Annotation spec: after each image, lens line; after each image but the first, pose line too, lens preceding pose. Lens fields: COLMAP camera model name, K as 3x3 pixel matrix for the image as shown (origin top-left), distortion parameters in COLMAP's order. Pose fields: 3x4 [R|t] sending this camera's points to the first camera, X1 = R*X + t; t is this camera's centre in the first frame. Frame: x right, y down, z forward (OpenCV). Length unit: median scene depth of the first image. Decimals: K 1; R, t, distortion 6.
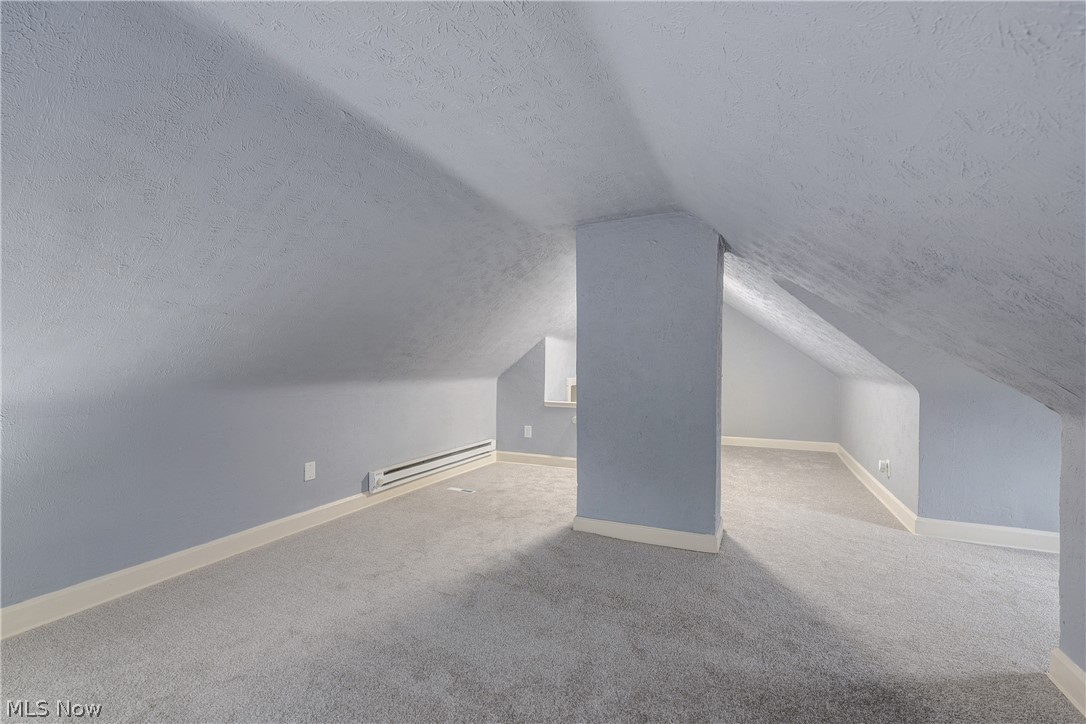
lens RADIAL K [[430.6, 0, 538.9], [0, 430.6, 363.6], [0, 0, 1]] dist [-0.000610, -0.000877]
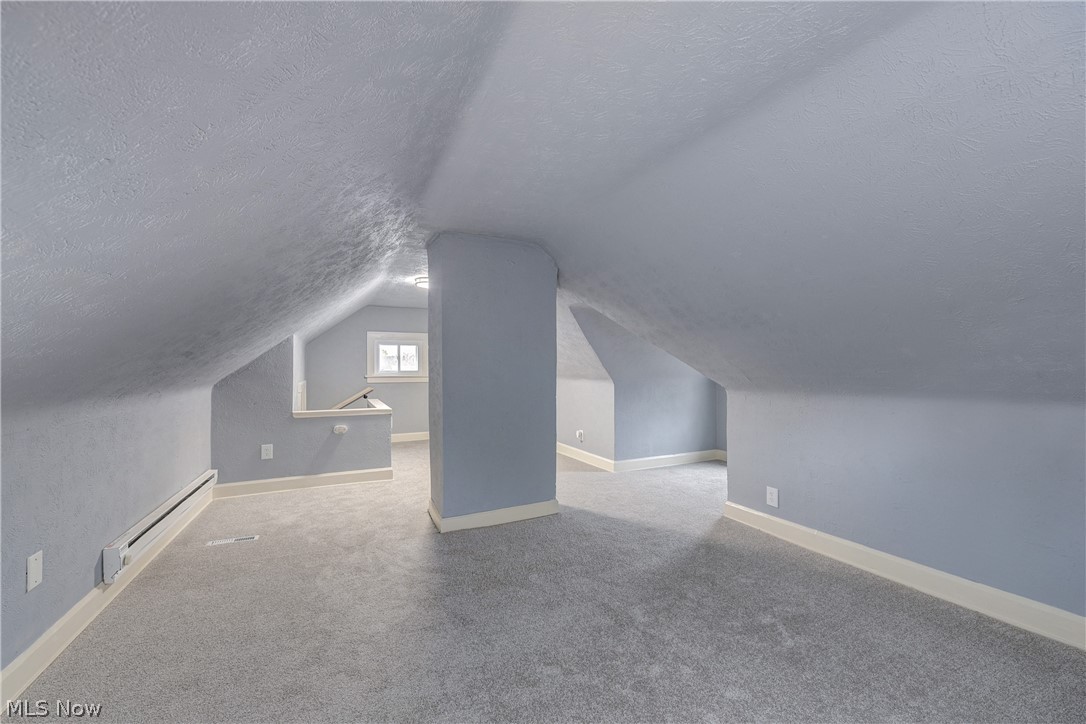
lens RADIAL K [[430.6, 0, 534.3], [0, 430.6, 364.5], [0, 0, 1]] dist [-0.000610, -0.000877]
pose [[0.644720, 0.001261, 0.764418, -0.526443], [-0.000126, 0.999999, -0.001544, -0.004289], [-0.764419, 0.000899, 0.644719, 0.180237]]
